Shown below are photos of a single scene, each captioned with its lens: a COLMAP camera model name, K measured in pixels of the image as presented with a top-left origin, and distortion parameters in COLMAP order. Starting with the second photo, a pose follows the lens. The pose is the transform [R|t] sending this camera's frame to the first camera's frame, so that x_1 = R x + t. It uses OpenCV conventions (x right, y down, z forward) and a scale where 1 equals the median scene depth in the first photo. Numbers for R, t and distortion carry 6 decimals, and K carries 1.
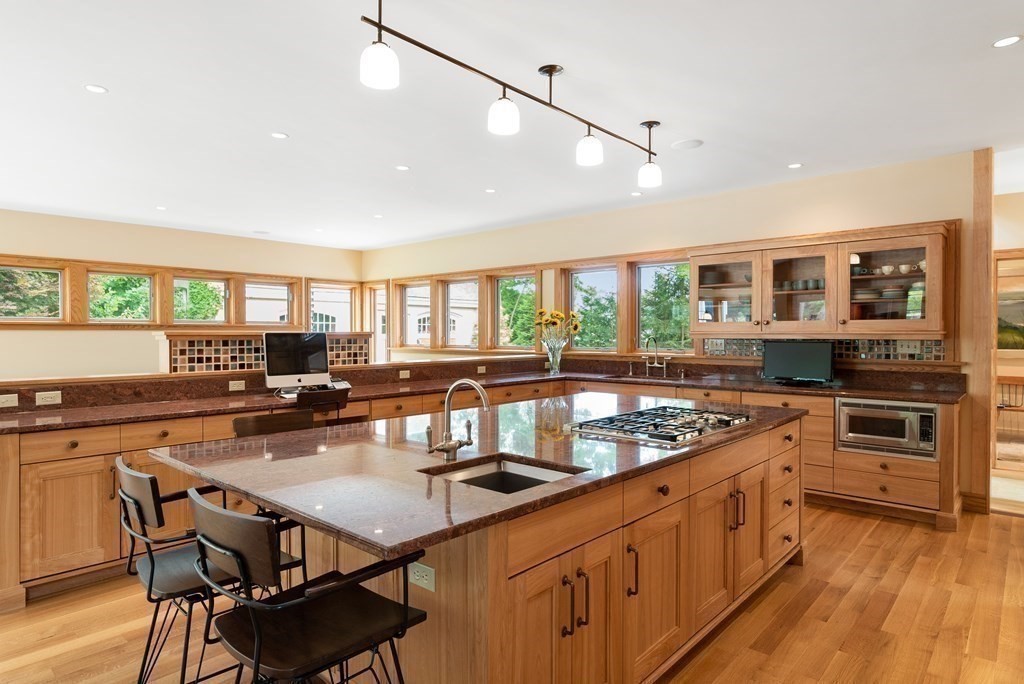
lens RADIAL K [[580.2, 0, 510.6], [0, 580.2, 344.3], [0, 0, 1]] dist [-0.001884, 0.000005]
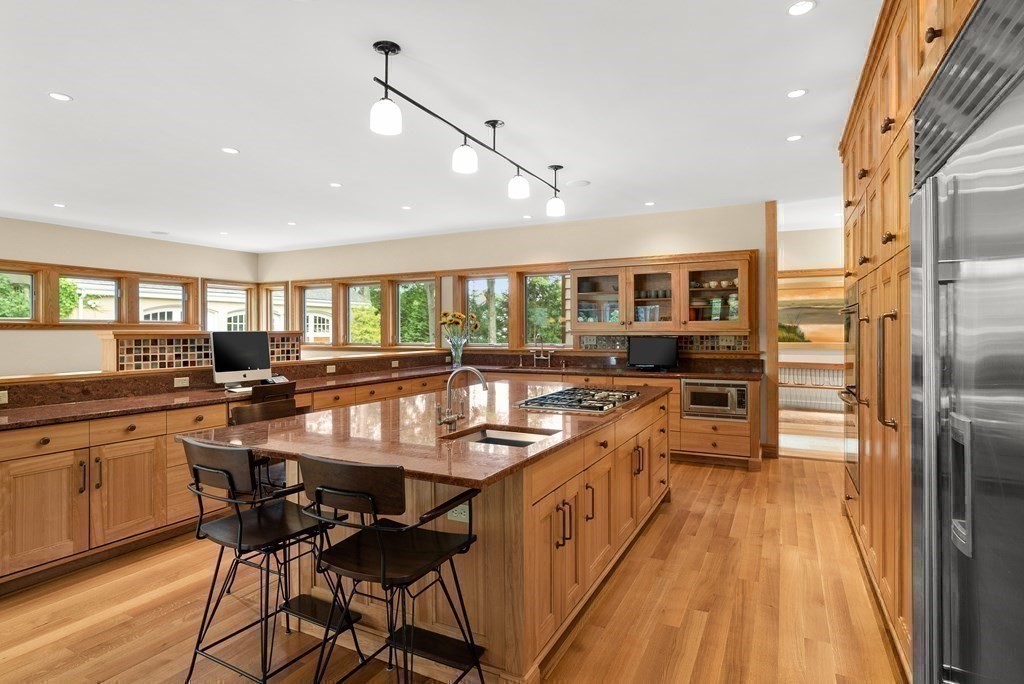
lens RADIAL K [[532.2, 0, 514.3], [0, 532.2, 334.5], [0, 0, 1]] dist [-0.018832, 0.006030]
pose [[0.964976, -0.004561, 0.262299, -0.154685], [0.008203, 0.999885, -0.012793, 0.002025], [-0.262210, 0.014496, 0.964902, -0.096703]]
